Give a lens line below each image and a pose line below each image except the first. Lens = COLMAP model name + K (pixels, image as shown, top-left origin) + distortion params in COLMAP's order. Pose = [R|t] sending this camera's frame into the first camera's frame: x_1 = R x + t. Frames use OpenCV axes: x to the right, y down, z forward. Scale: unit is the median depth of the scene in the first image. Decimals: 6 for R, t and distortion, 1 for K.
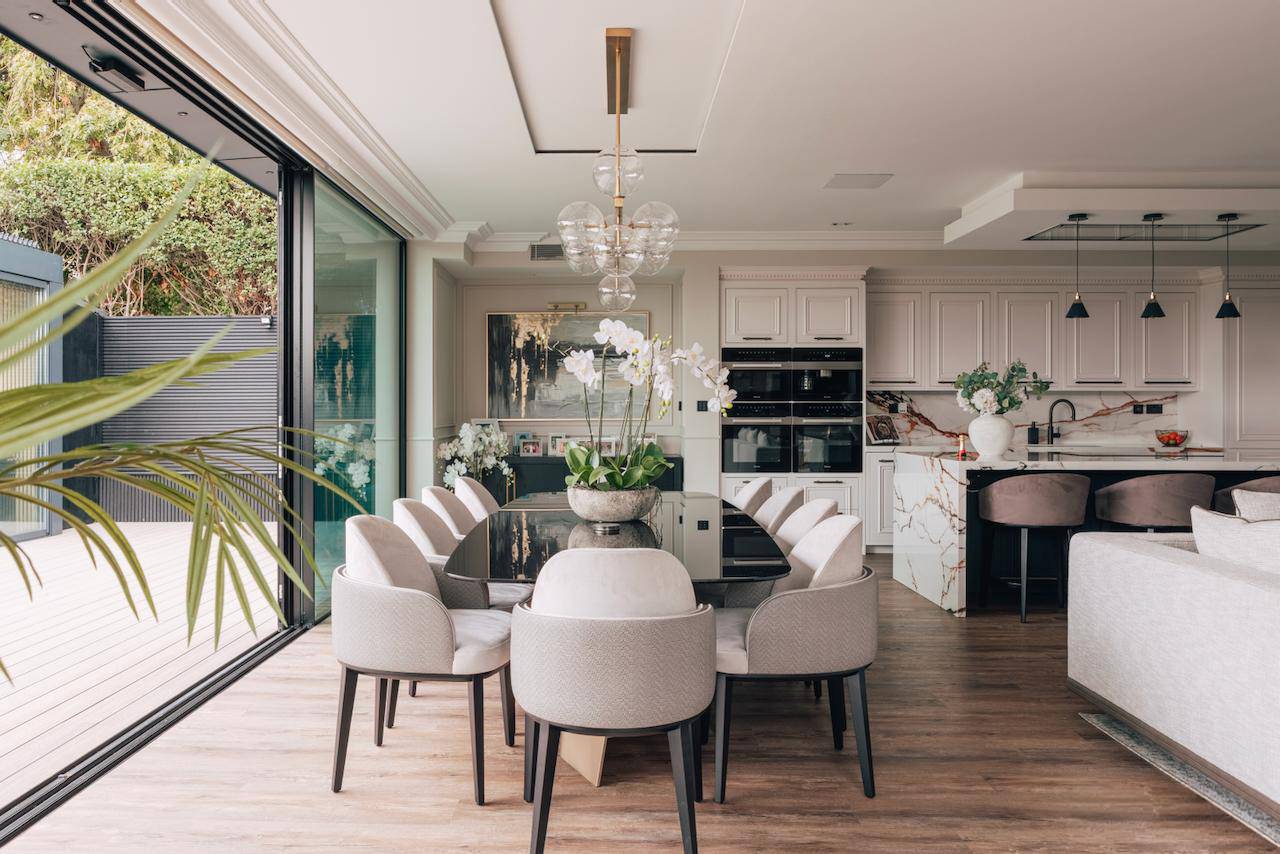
lens RADIAL K [[958.5, 0, 638.0], [0, 958.5, 411.4], [0, 0, 1]] dist [0.006609, 0.000145]
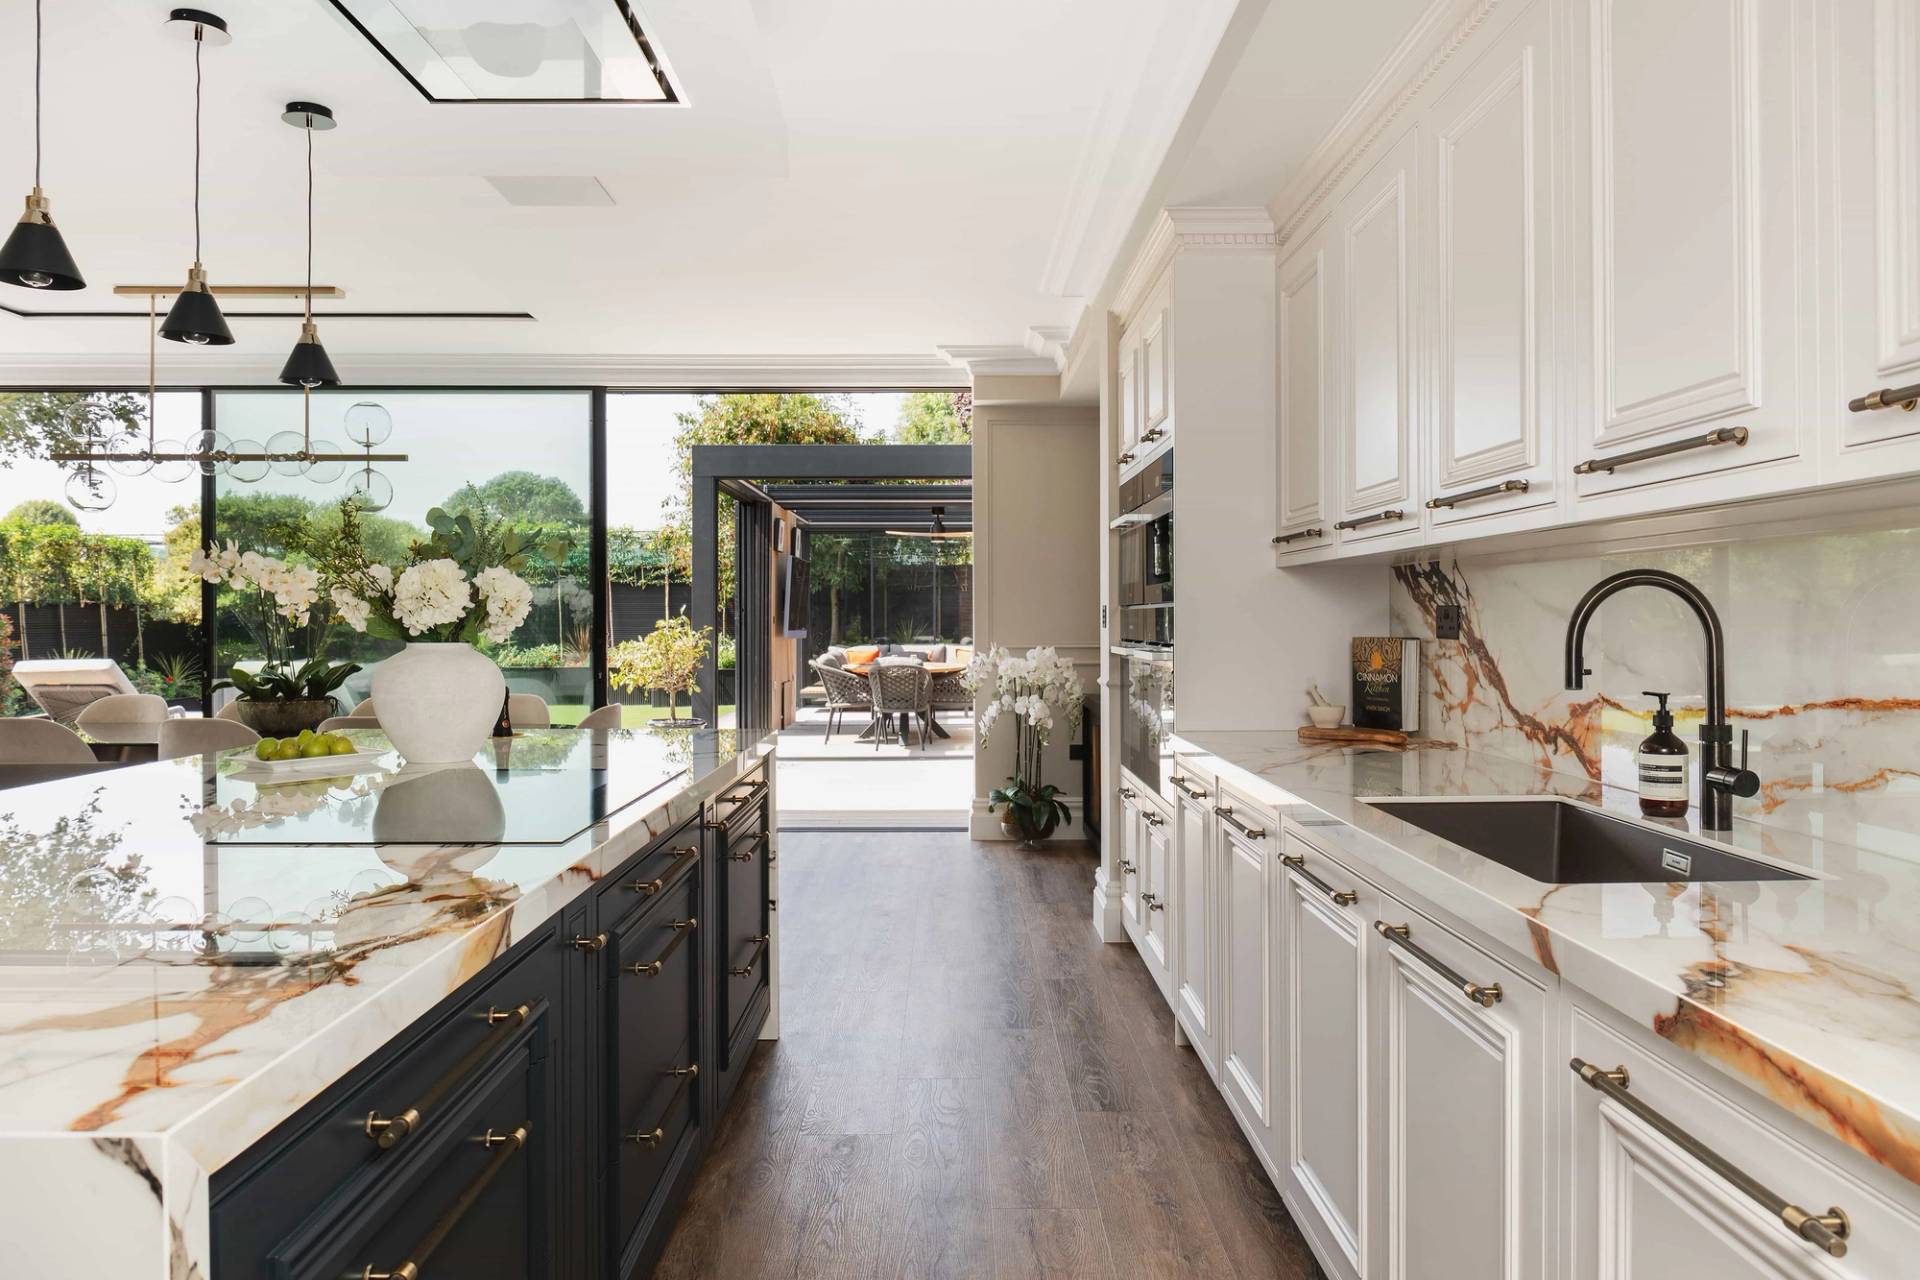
lens RADIAL K [[1327.0, 0, 960.0], [0, 1327.0, 640.0], [0, 0, 1]] dist [-0.003175, -0.001035]
pose [[0.025939, 0.012855, -0.999581, 0.665086], [0.007187, 0.999889, 0.013046, -0.003847], [0.999638, -0.007522, 0.025844, 0.857122]]
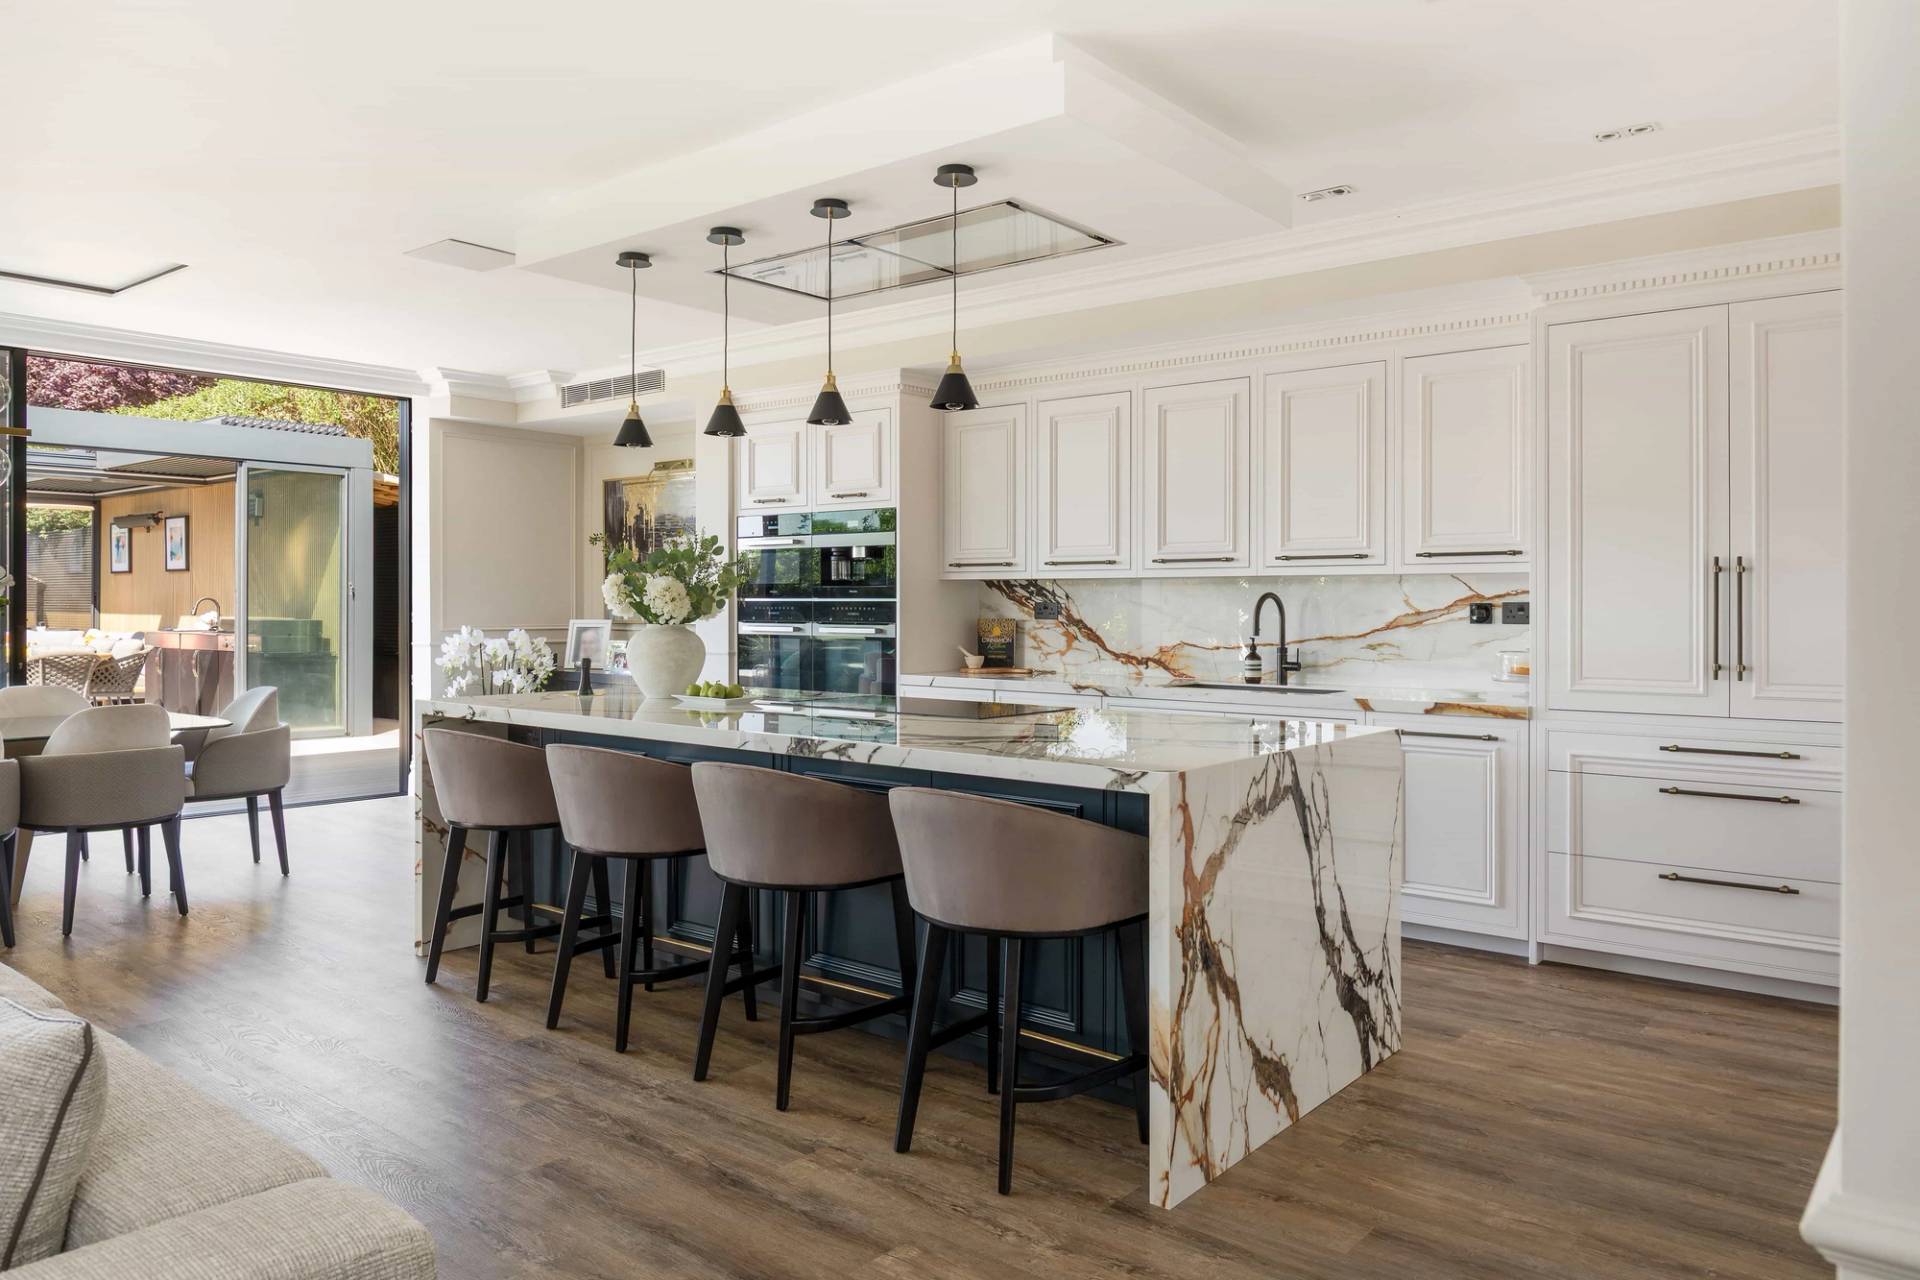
lens RADIAL K [[1363.8, 0, 960.7], [0, 1363.8, 607.7], [0, 0, 1]] dist [0.001875, 0.000077]
pose [[0.784076, 0.002319, -0.620660, 0.735819], [-0.000633, 0.999995, 0.002936, -0.007078], [0.620664, -0.001909, 0.784074, 0.346630]]
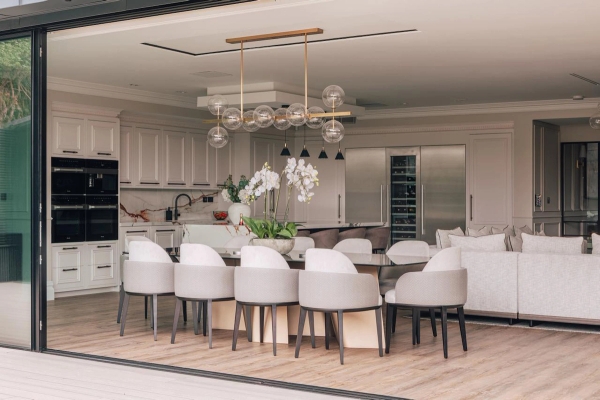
lens RADIAL K [[906.9, 0, 300.0], [0, 906.9, 200.0], [0, 0, 1]] dist [-0.017709, -0.013233]
pose [[0.530396, 0.000785, 0.847750, -0.822316], [-0.002209, 0.999997, 0.000456, -0.002704], [-0.847747, -0.002114, 0.530396, -0.043199]]
